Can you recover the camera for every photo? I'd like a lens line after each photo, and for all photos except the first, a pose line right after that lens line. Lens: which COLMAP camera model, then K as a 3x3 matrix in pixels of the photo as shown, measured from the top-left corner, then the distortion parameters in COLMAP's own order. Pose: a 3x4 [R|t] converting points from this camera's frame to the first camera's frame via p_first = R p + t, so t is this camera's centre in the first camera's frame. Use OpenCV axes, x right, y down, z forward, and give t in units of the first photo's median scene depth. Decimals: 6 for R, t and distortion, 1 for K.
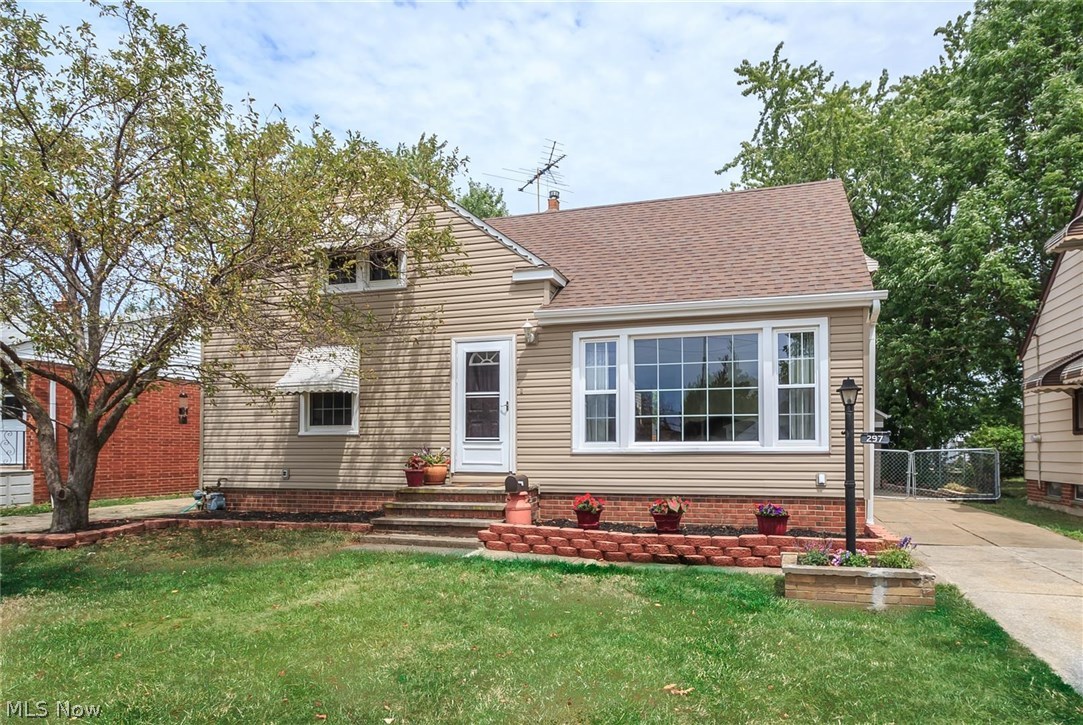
lens RADIAL K [[664.1, 0, 557.0], [0, 664.1, 442.4], [0, 0, 1]] dist [0.006470, 0.001118]
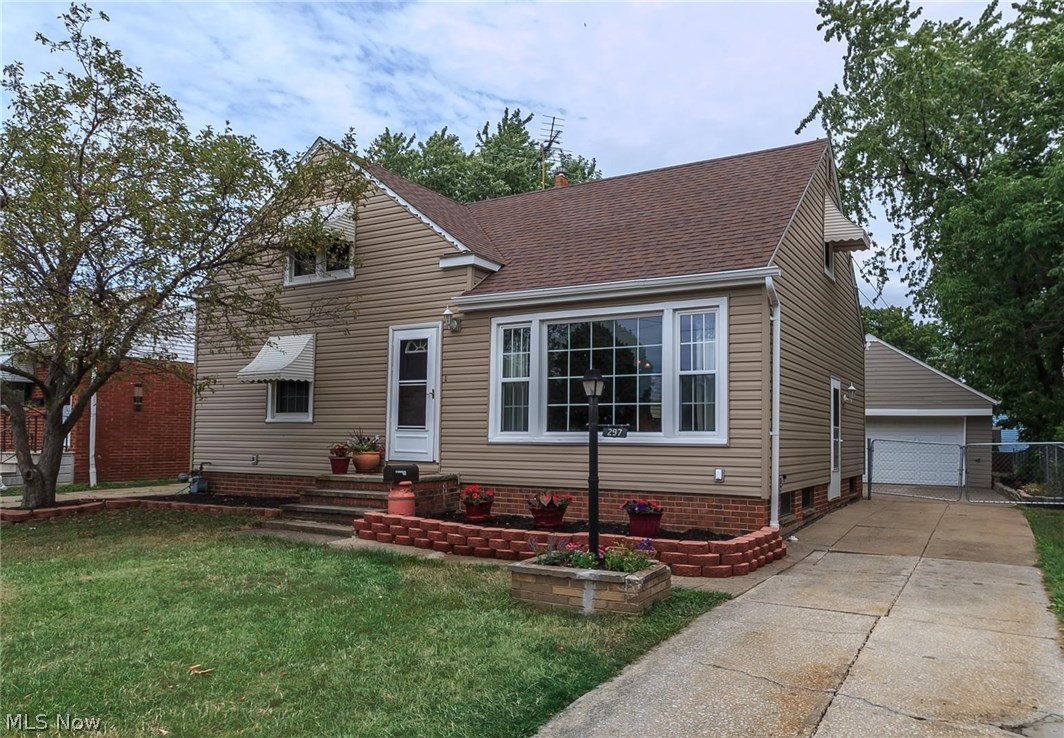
lens RADIAL K [[732.5, 0, 585.9], [0, 732.5, 402.3], [0, 0, 1]] dist [0.029165, -0.007406]
pose [[0.977216, 0.000560, -0.212249, 0.389202], [-0.007912, 0.999398, -0.033789, -0.007524], [0.212102, 0.034698, 0.976631, -0.015812]]
